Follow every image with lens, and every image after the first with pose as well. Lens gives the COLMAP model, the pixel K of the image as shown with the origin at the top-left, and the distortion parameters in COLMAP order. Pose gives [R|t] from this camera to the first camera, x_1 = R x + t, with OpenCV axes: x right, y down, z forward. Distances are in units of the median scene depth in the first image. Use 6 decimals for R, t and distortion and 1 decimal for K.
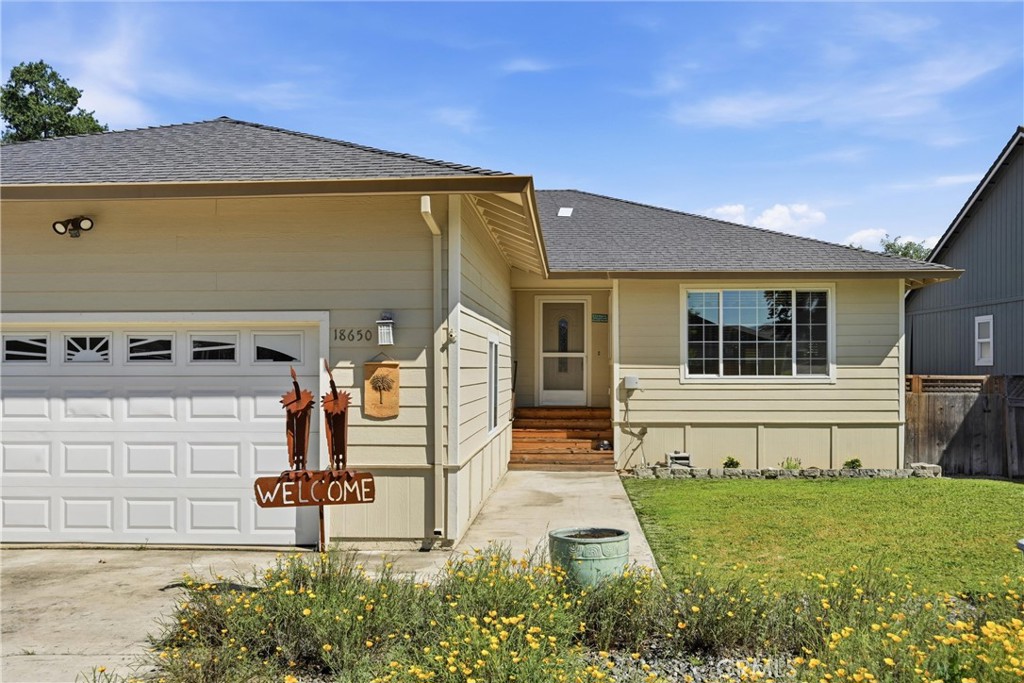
lens RADIAL K [[952.3, 0, 512.3], [0, 952.3, 365.1], [0, 0, 1]] dist [-0.004346, 0.000000]
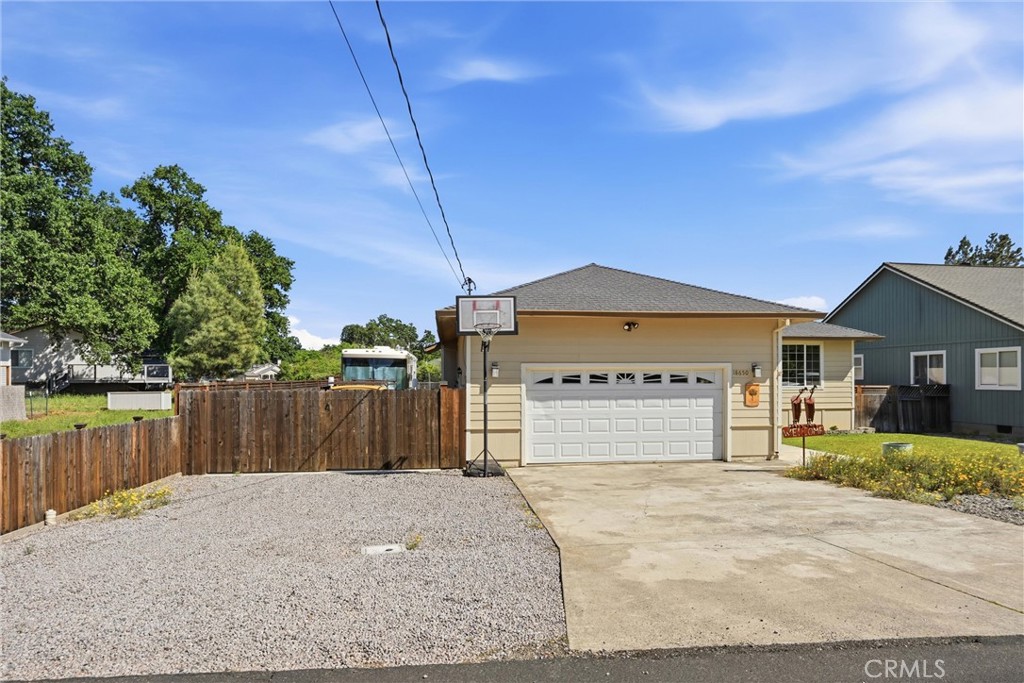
lens RADIAL K [[674.5, 0, 530.1], [0, 674.5, 368.5], [0, 0, 1]] dist [-0.006326, -0.003223]
pose [[0.984050, 0.000426, 0.177893, -0.572638], [0.000945, 0.999971, -0.007621, -0.016876], [-0.177891, 0.007667, 0.984020, -0.345365]]
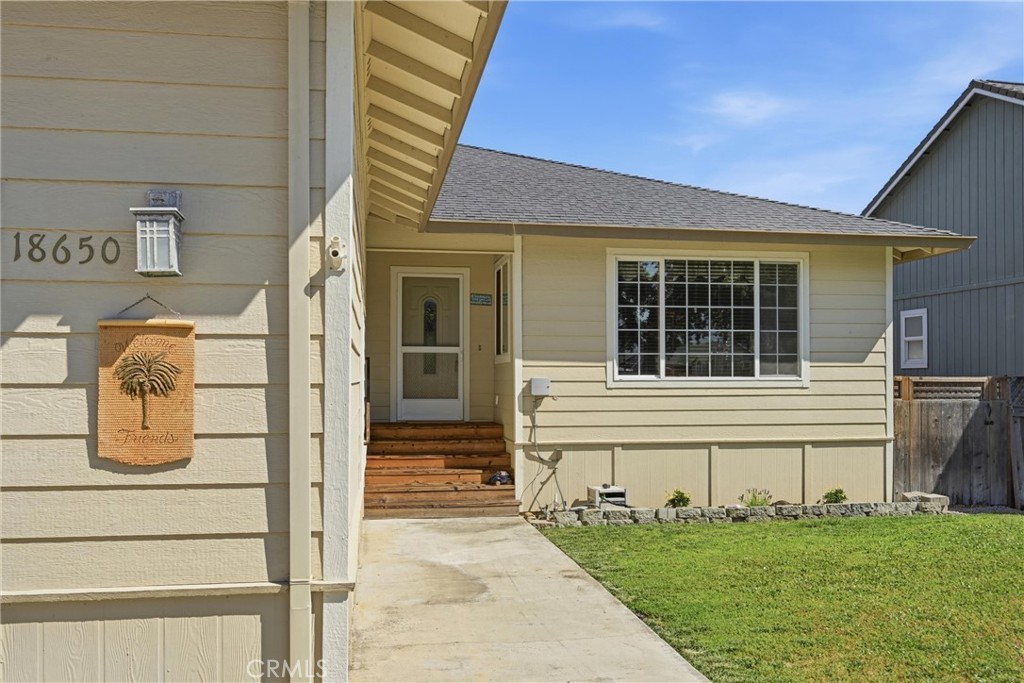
lens RADIAL K [[952.3, 0, 529.3], [0, 952.3, 366.8], [0, 0, 1]] dist [-0.004346, 0.000000]
pose [[0.974520, 0.002774, 0.224285, -0.041378], [-0.000578, 0.999951, -0.009856, 0.010851], [-0.224301, 0.009476, 0.974474, 0.335923]]
